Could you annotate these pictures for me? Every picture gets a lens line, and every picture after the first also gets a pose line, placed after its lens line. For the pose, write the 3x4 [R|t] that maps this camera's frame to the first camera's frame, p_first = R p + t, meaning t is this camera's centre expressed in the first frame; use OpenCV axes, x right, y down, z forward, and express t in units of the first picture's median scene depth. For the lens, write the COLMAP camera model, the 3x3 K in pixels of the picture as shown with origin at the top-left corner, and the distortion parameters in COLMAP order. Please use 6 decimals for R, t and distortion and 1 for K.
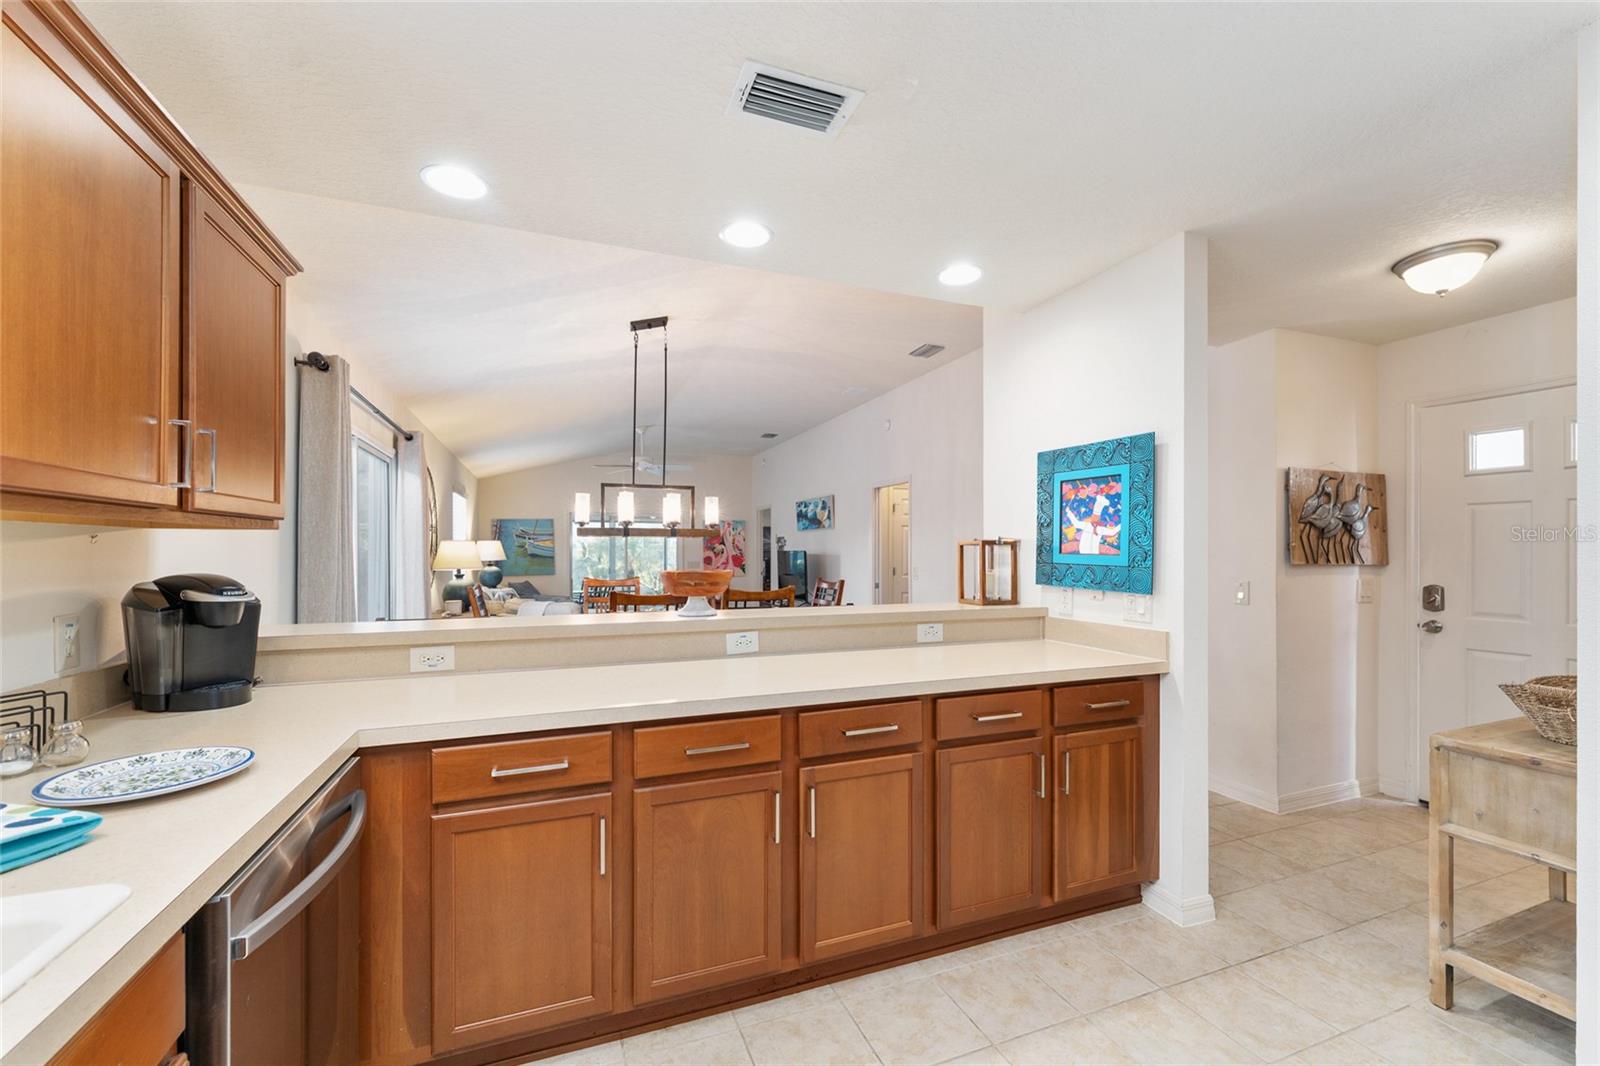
lens RADIAL K [[642.7, 0, 800.6], [0, 642.7, 551.4], [0, 0, 1]] dist [0.002882, -0.006587]
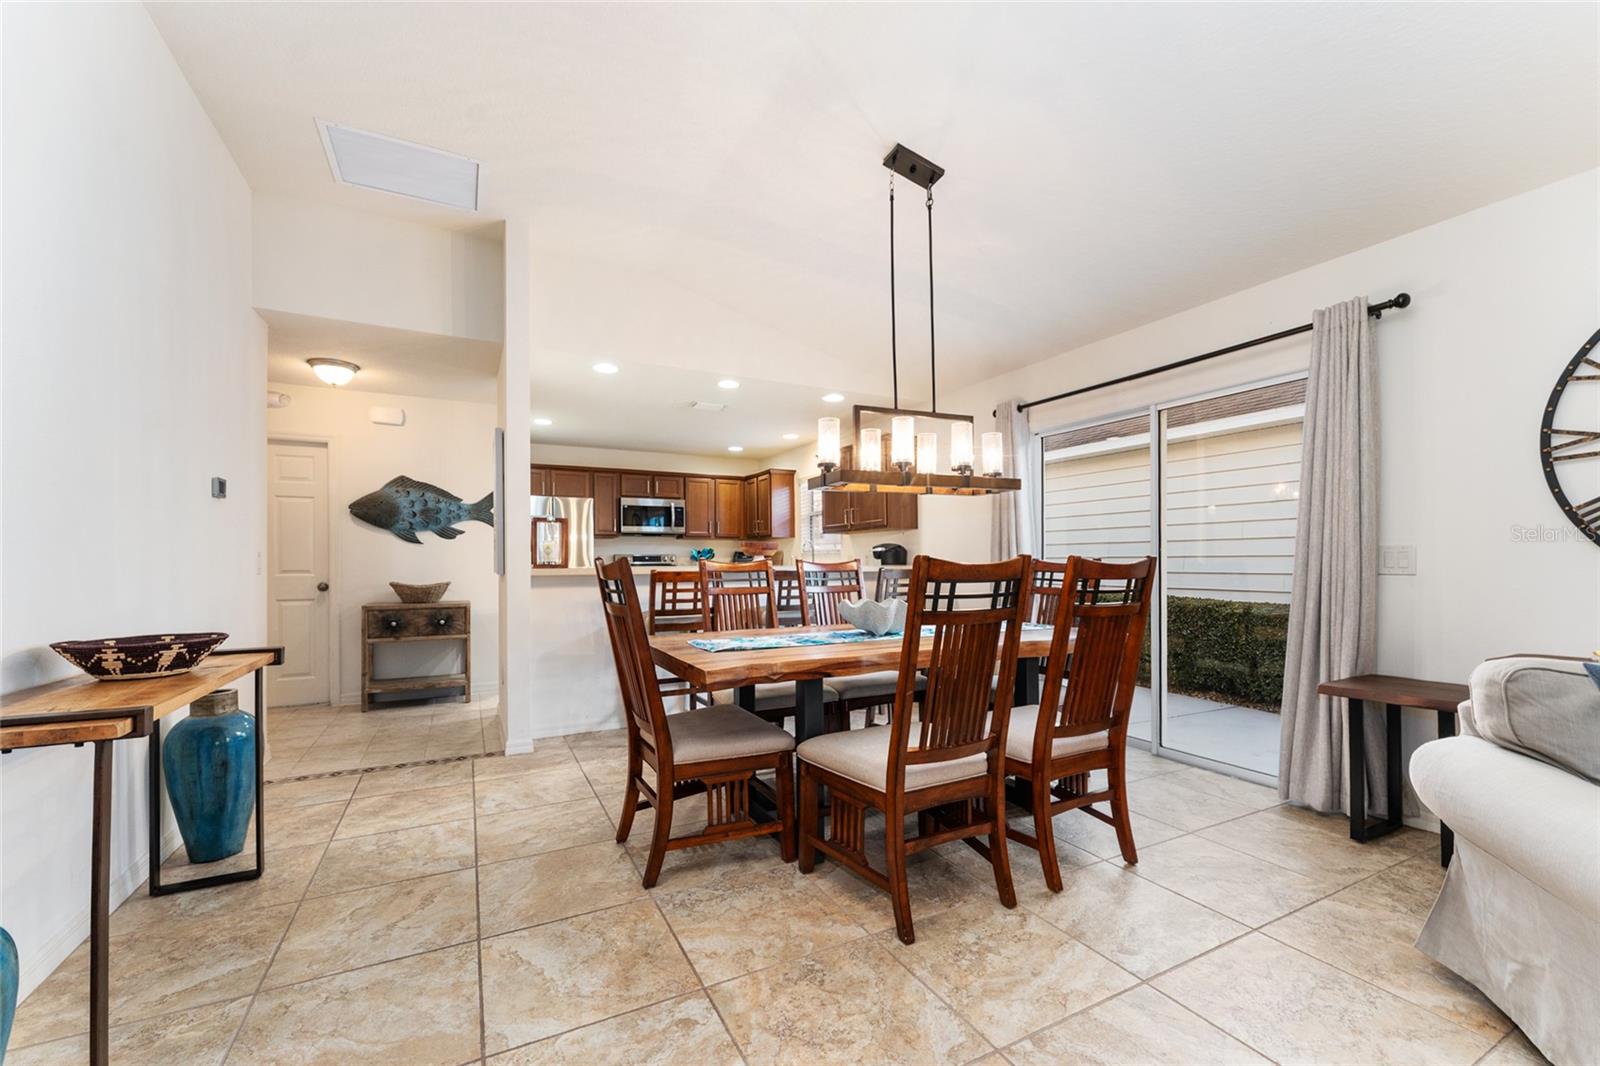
lens RADIAL K [[645.7, 0, 803.0], [0, 645.7, 562.5], [0, 0, 1]] dist [0.001185, -0.000136]
pose [[-0.993799, 0.003414, -0.111142, -0.064896], [0.003519, 0.999994, -0.000751, 0.069492], [0.111138, -0.001137, -0.993804, 2.199333]]
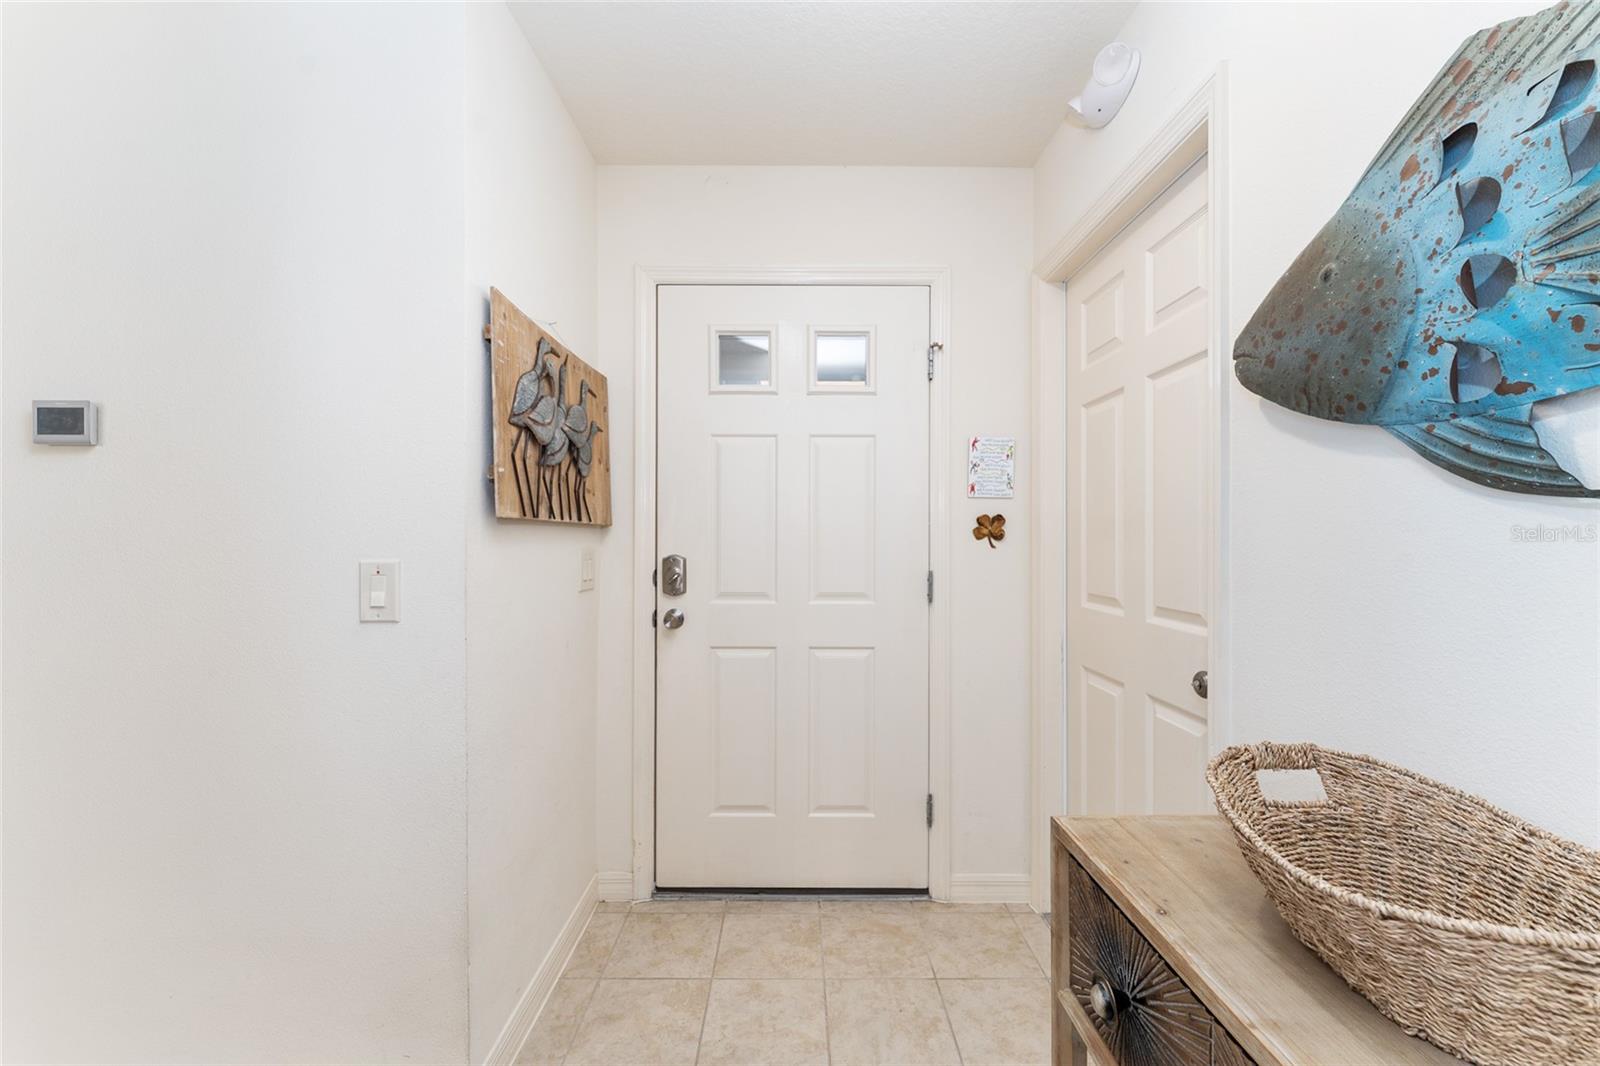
lens RADIAL K [[637.4, 0, 797.8], [0, 637.4, 535.3], [0, 0, 1]] dist [0.000909, -0.000387]
pose [[0.362278, -0.006541, 0.932047, 0.437930], [-0.003243, 0.999960, 0.008279, 0.027513], [-0.932064, -0.006022, 0.362243, 0.654266]]
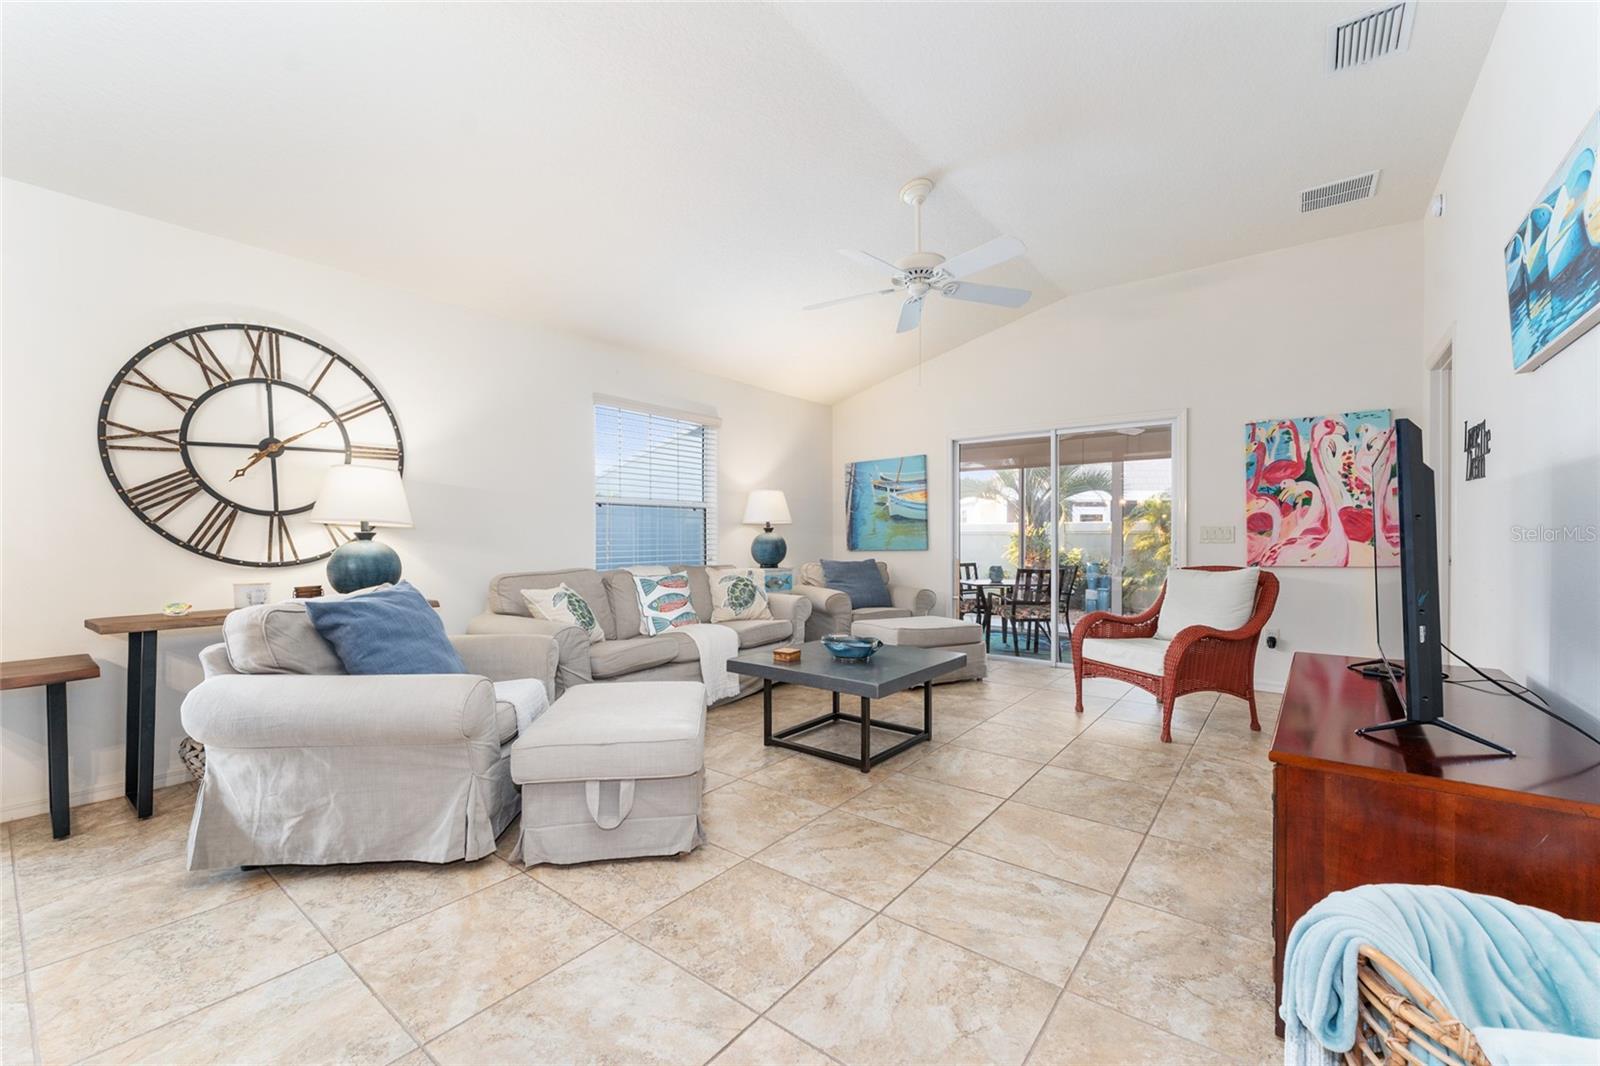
lens RADIAL K [[646.6, 0, 794.5], [0, 646.6, 540.6], [0, 0, 1]] dist [-0.000390, -0.000593]
pose [[0.508996, 0.003858, -0.860760, 0.179968], [0.002844, 0.999977, 0.006163, 0.074355], [0.860764, -0.005585, 0.508973, 1.917036]]
